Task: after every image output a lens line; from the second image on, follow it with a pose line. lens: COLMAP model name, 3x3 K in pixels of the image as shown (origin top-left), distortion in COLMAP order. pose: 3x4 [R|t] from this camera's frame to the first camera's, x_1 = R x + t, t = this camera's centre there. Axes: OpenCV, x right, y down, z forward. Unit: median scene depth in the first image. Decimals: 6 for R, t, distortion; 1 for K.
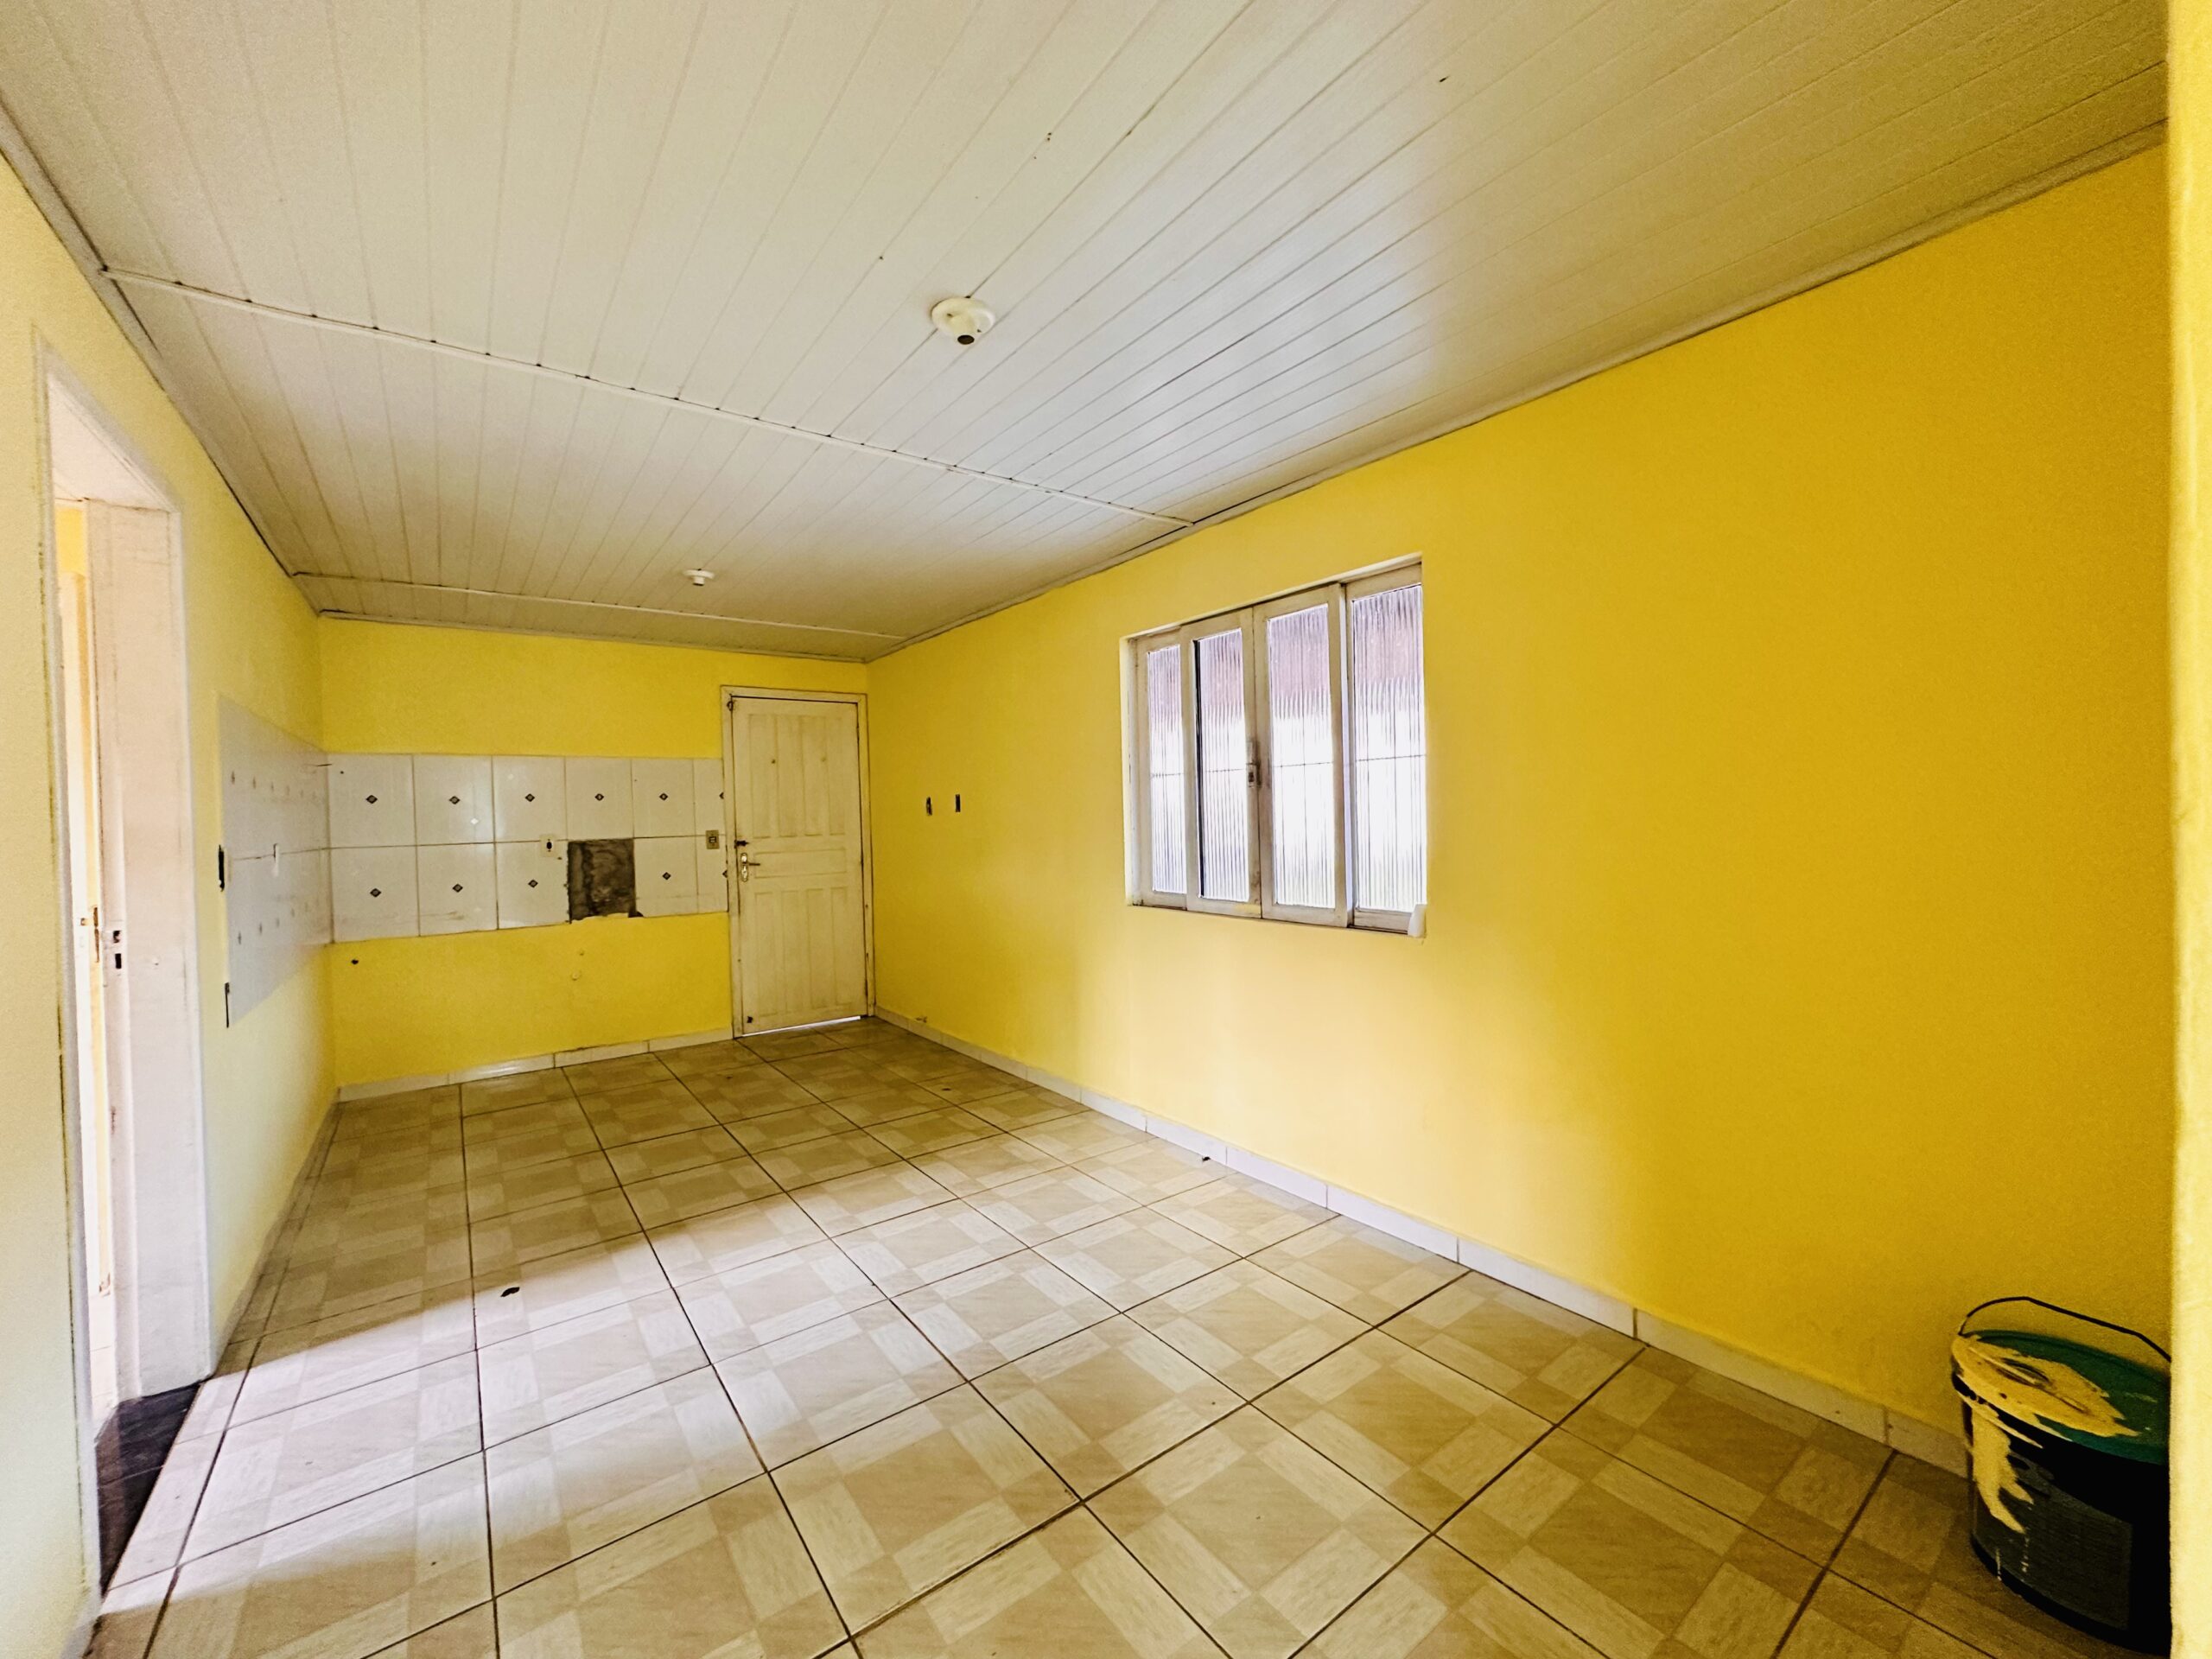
lens RADIAL K [[884.1, 0, 1105.8], [0, 884.1, 832.4], [0, 0, 1]] dist [-0.001963, -0.000139]
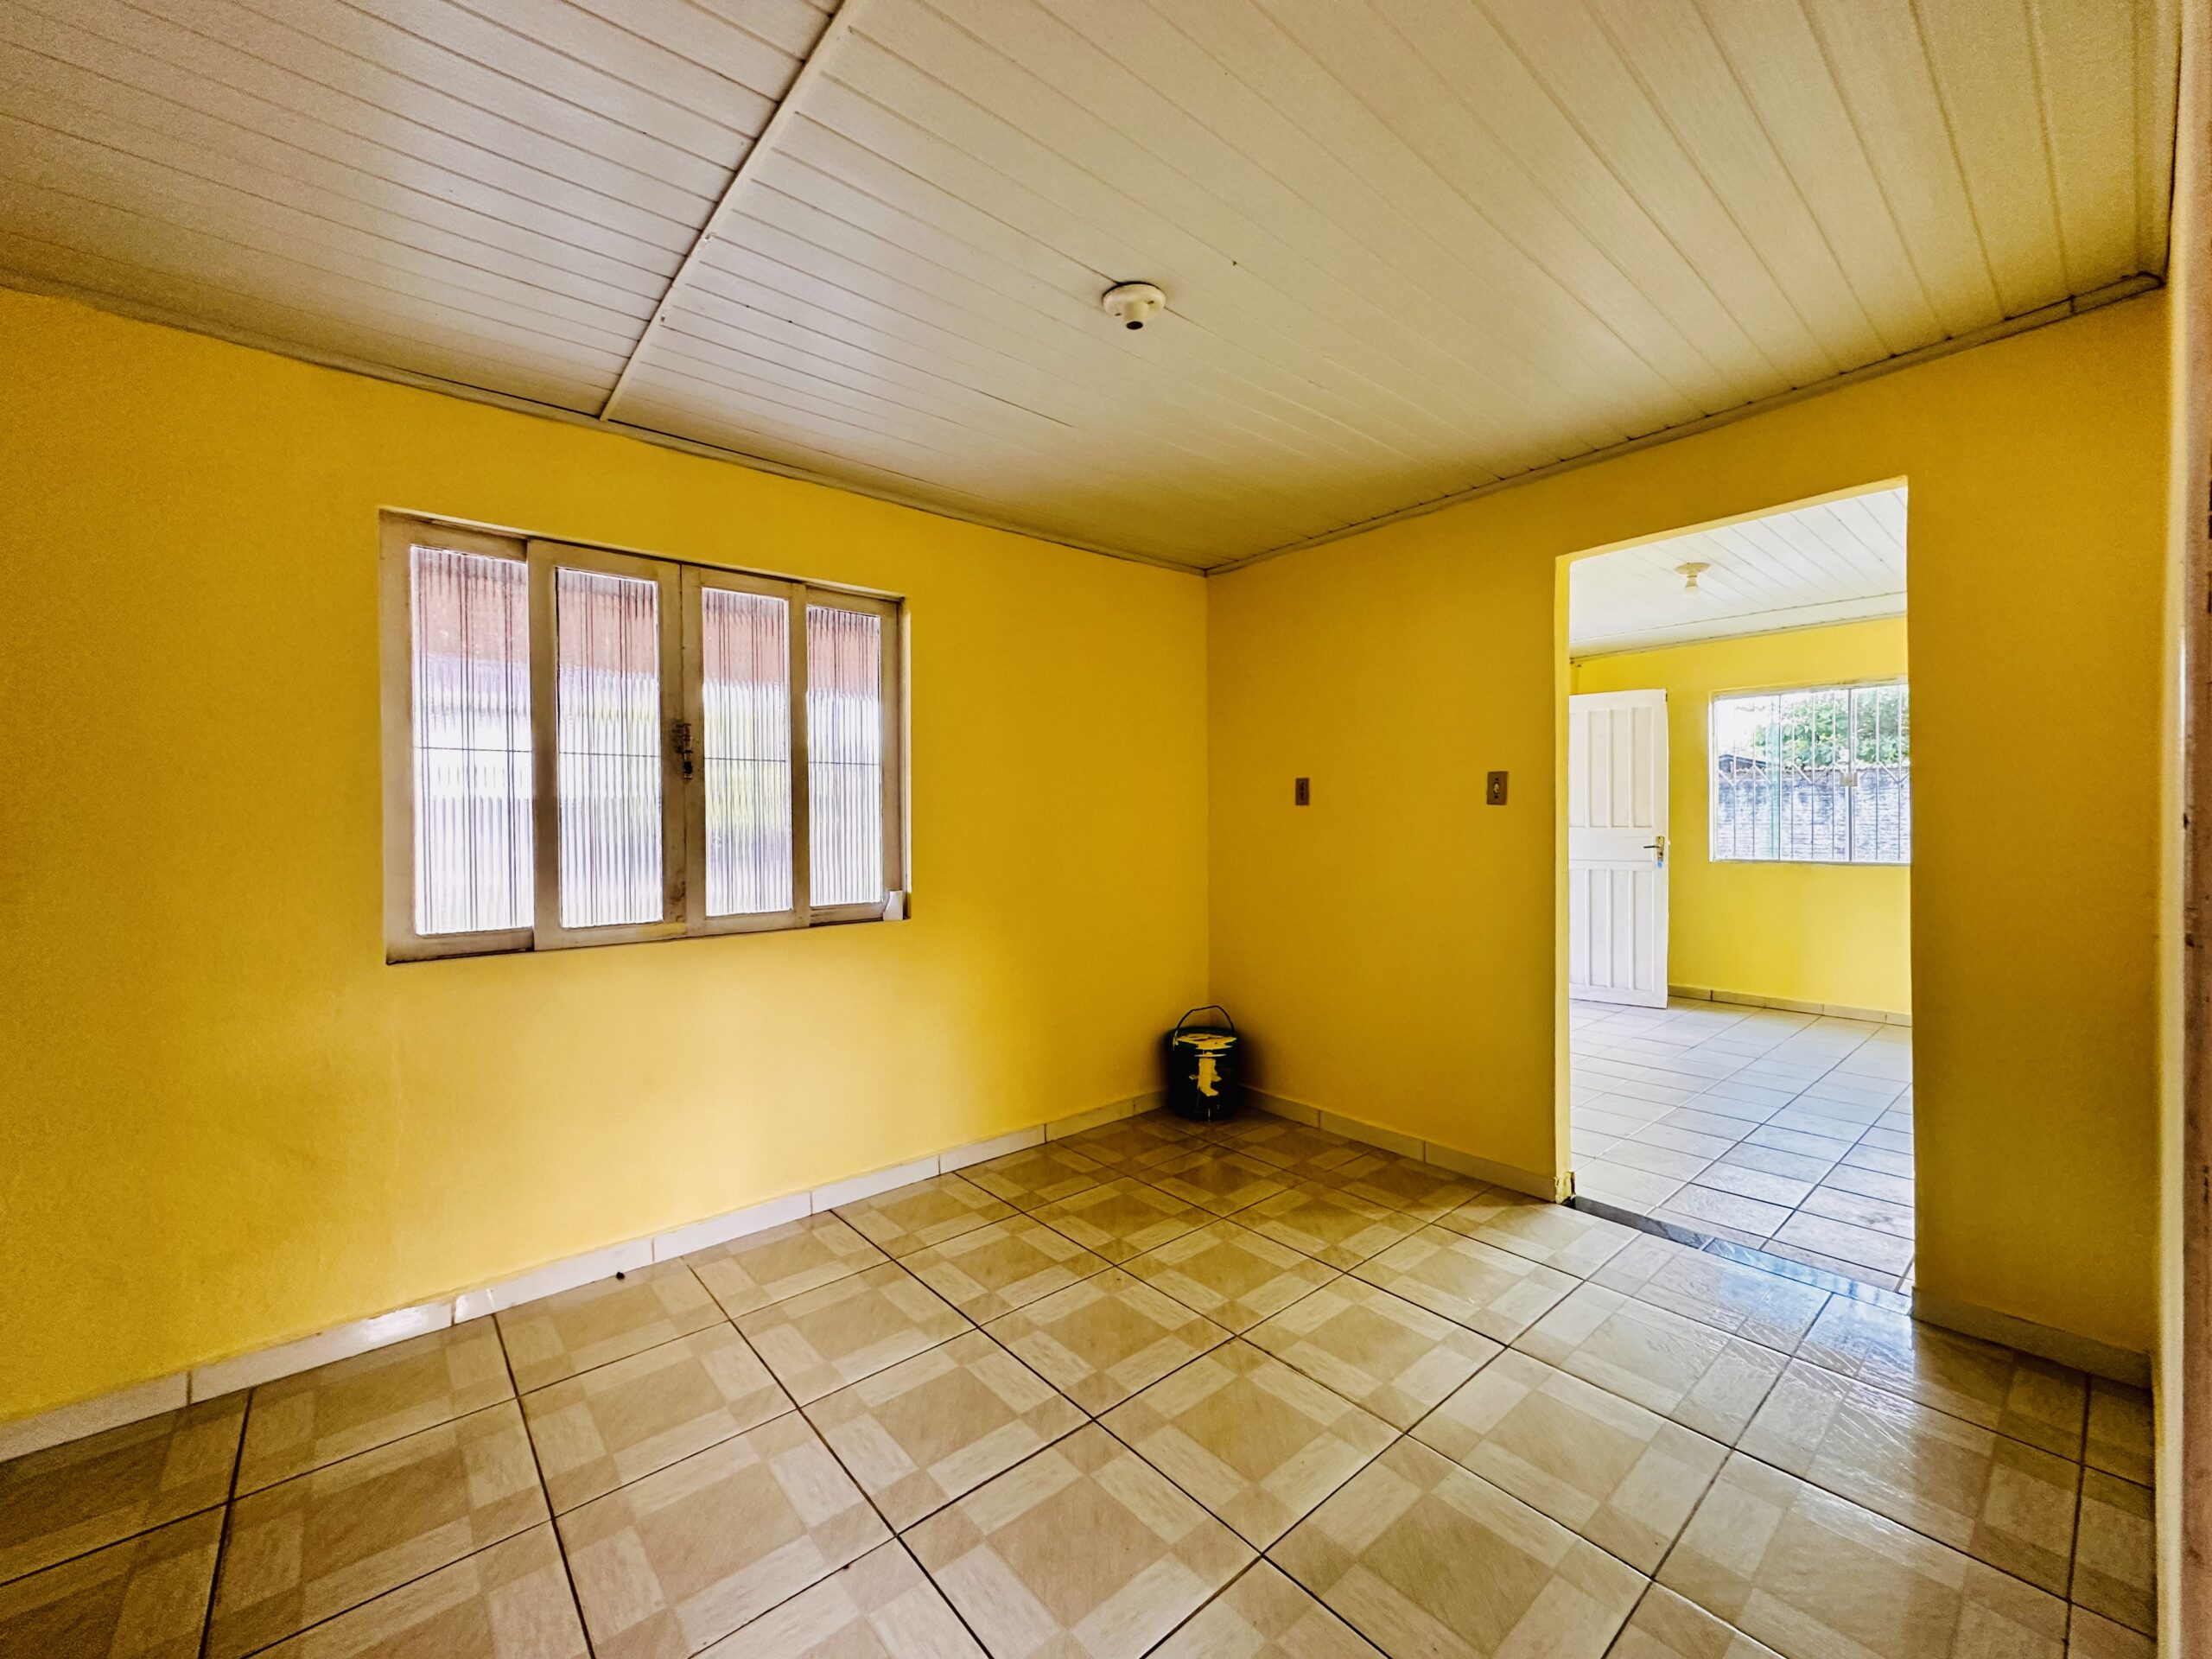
lens RADIAL K [[884.1, 0, 1106.8], [0, 884.1, 826.1], [0, 0, 1]] dist [-0.001963, -0.000139]
pose [[-0.065115, 0.016685, 0.997738, -0.783477], [0.032543, 0.999364, -0.014589, 0.020141], [-0.997347, 0.031519, -0.065617, 0.751759]]
